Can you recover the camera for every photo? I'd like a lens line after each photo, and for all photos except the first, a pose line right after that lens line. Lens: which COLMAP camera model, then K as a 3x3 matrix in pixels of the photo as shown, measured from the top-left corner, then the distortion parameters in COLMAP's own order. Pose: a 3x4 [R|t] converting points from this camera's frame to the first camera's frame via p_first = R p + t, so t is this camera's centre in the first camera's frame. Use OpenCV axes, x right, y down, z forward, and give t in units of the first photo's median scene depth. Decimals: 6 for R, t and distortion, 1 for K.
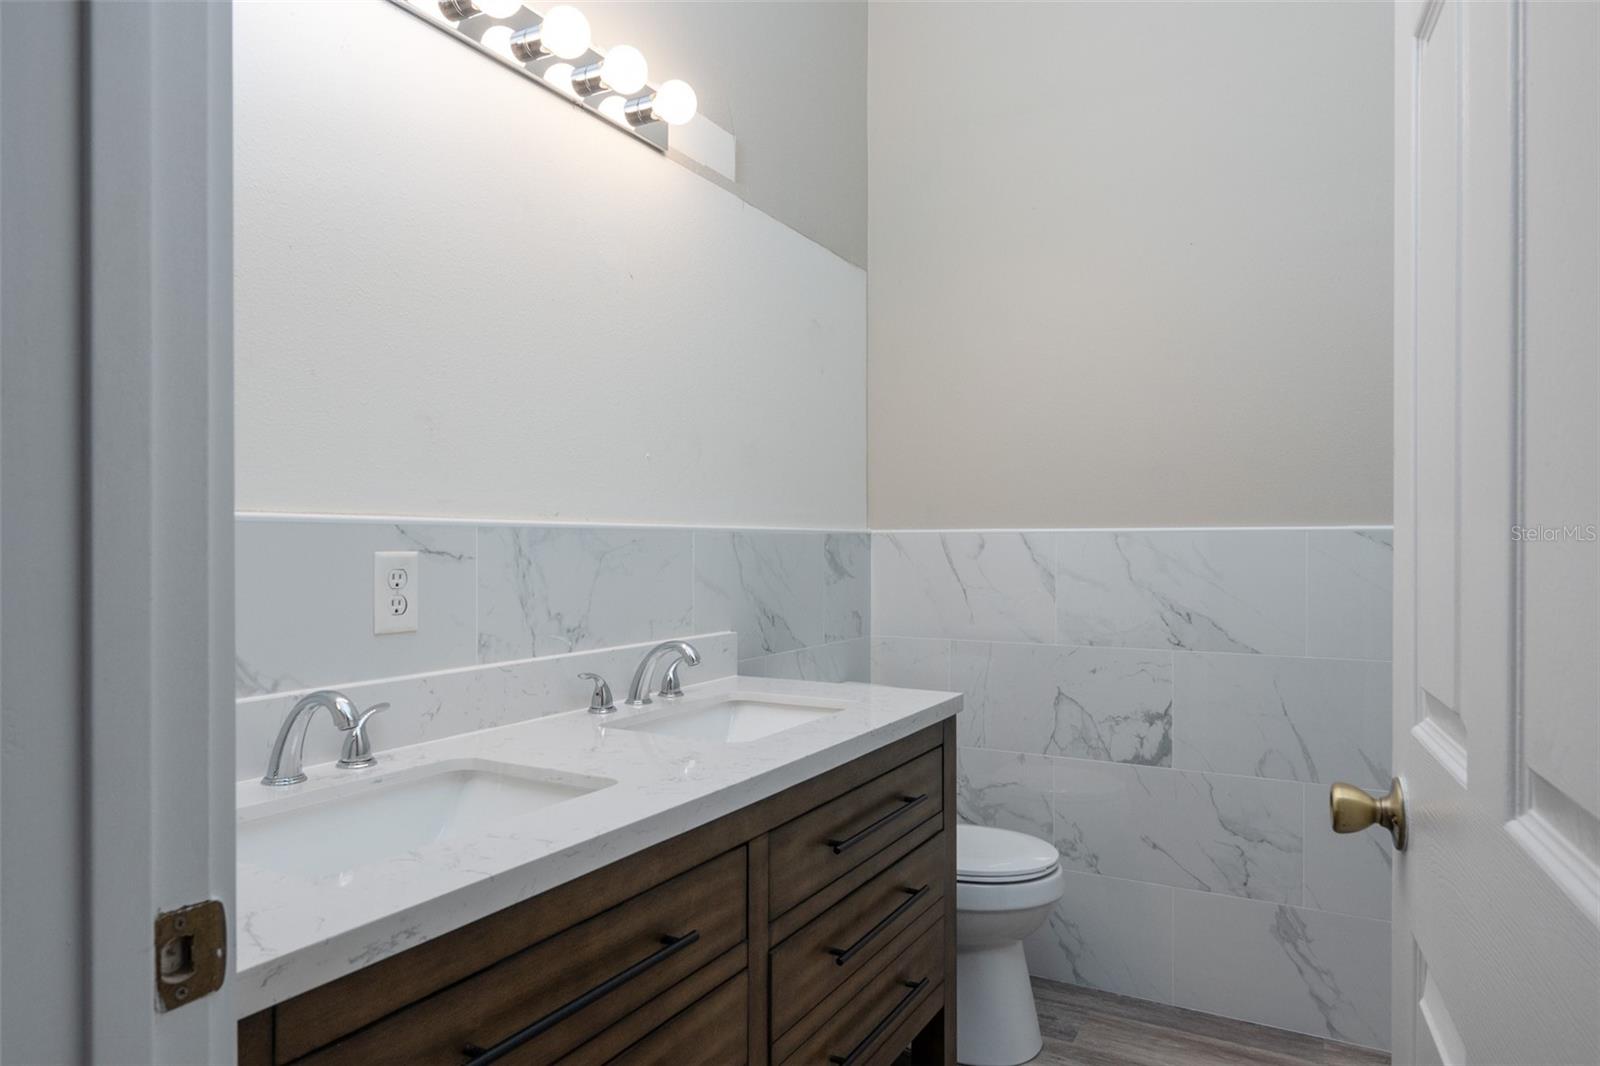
lens RADIAL K [[987.9, 0, 802.3], [0, 987.9, 531.6], [0, 0, 1]] dist [0.000546, 0.000126]
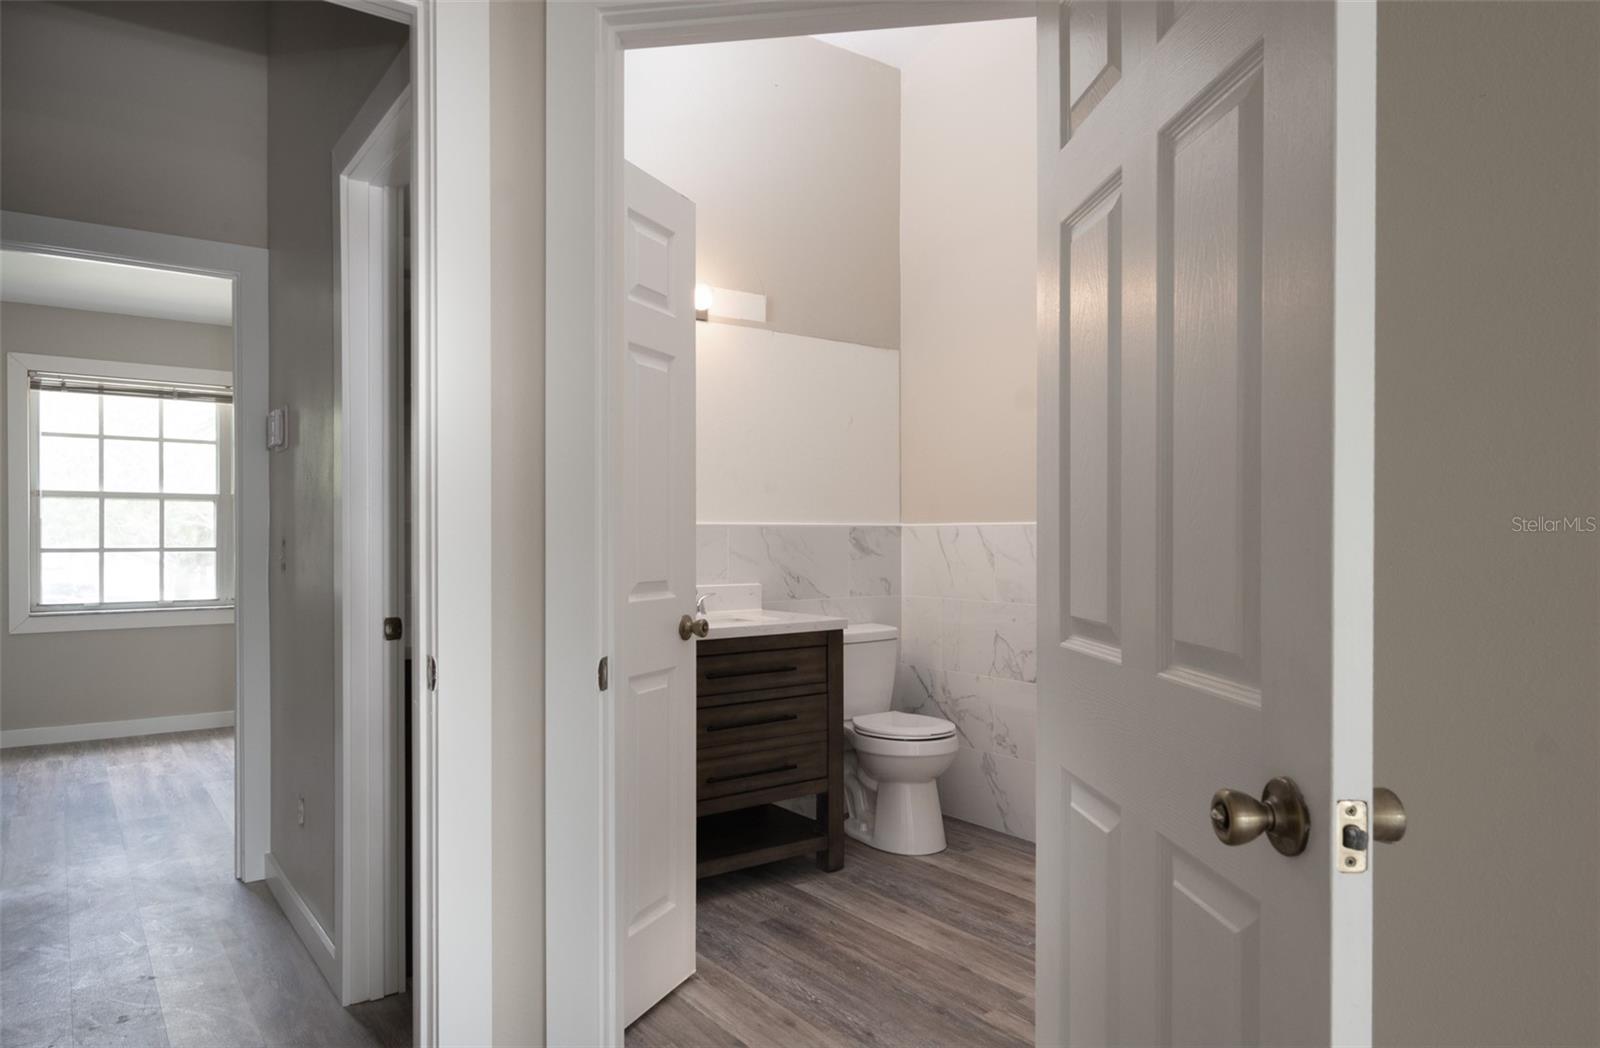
lens RADIAL K [[1057.3, 0, 803.0], [0, 1057.3, 528.1], [0, 0, 1]] dist [0.025665, -0.000575]
pose [[0.893041, -0.006668, -0.449925, 0.713988], [0.007201, 0.999974, -0.000527, 0.004182], [0.449917, -0.002770, 0.893066, -0.534721]]
